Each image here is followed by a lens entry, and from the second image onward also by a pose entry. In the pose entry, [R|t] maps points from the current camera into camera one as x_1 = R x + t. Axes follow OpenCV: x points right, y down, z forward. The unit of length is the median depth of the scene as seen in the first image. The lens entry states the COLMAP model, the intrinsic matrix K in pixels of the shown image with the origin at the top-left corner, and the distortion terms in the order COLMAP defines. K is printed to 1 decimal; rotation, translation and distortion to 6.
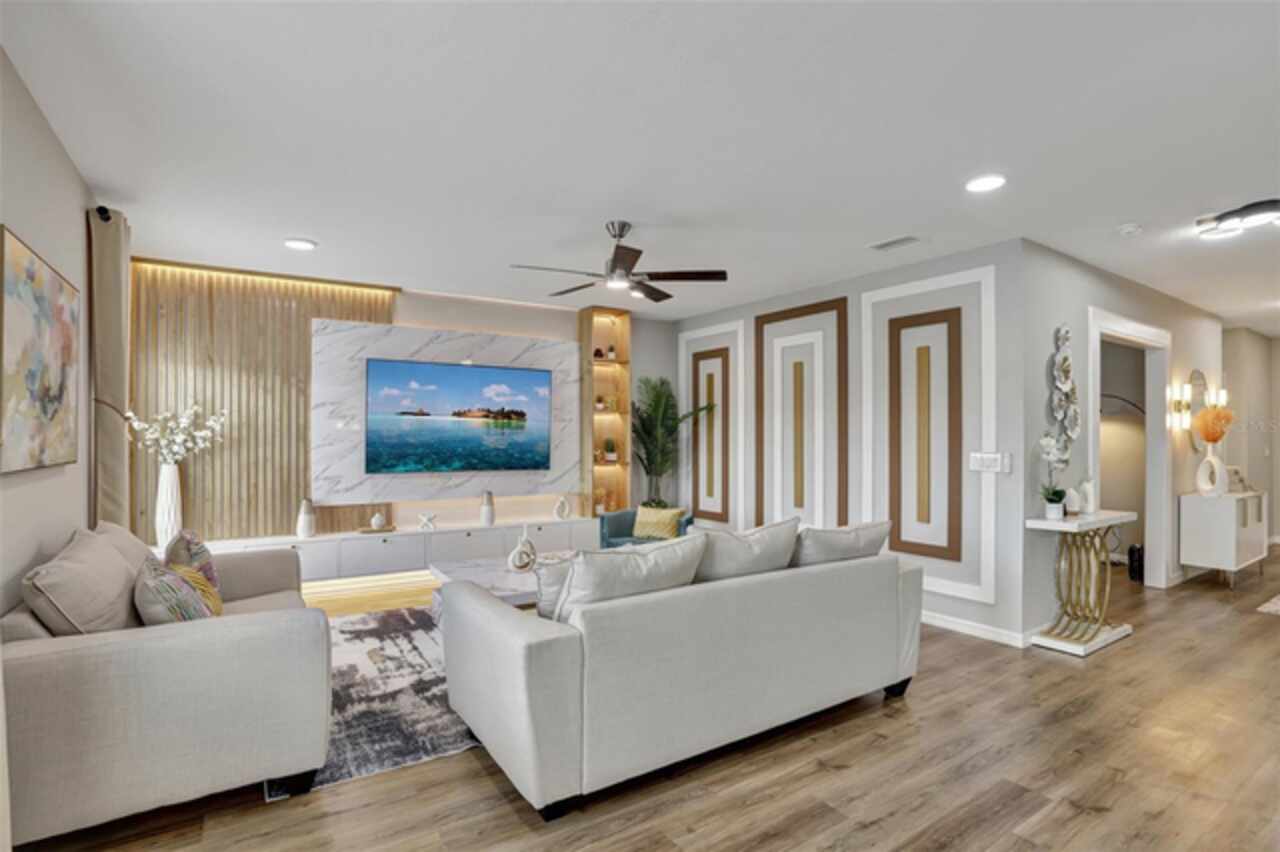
lens RADIAL K [[625.4, 0, 635.2], [0, 625.4, 437.3], [0, 0, 1]] dist [-0.081640, 0.039917]
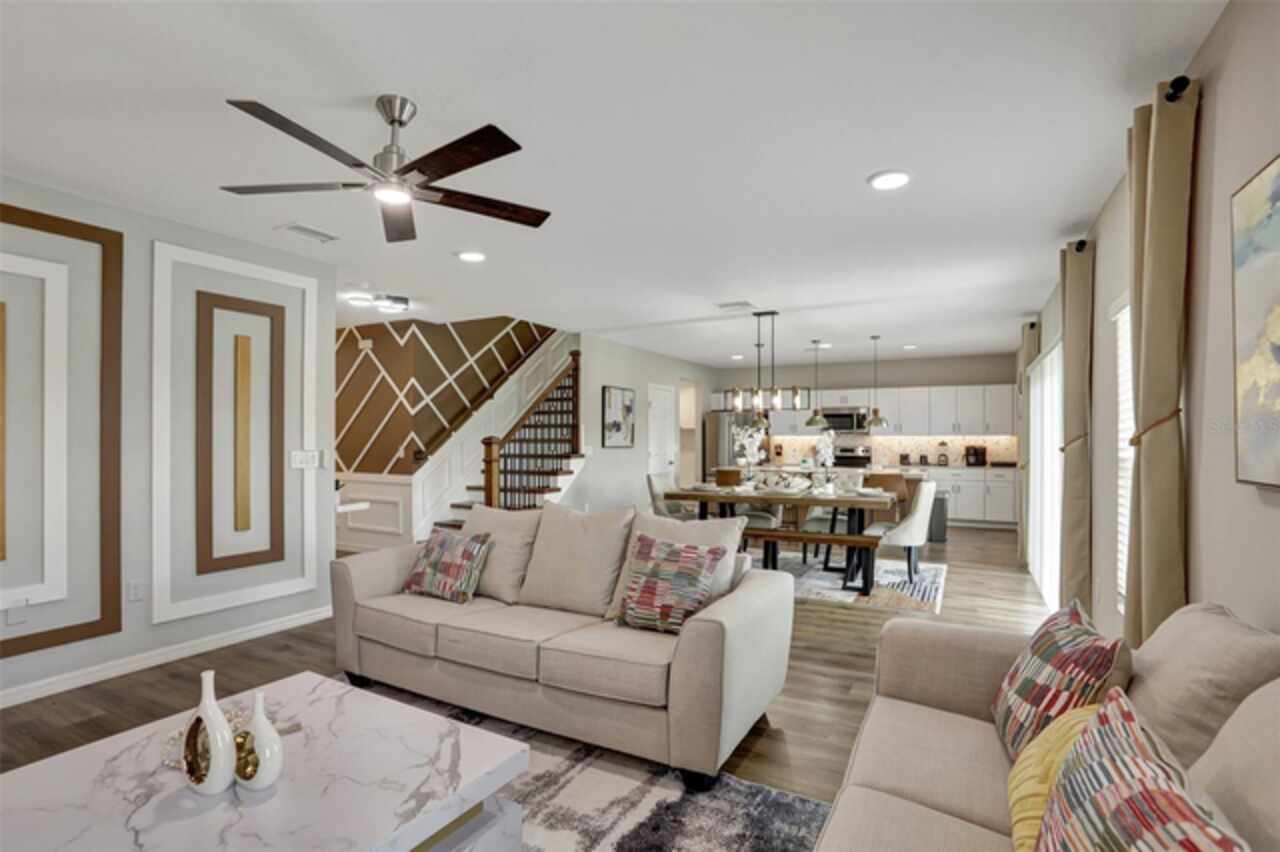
lens RADIAL K [[625.4, 0, 635.2], [0, 625.4, 437.3], [0, 0, 1]] dist [-0.081640, 0.039917]
pose [[-0.472103, -0.001585, 0.881542, -0.612441], [-0.001620, 0.999998, 0.000931, -0.000103], [-0.881542, -0.000988, -0.472105, 0.945101]]
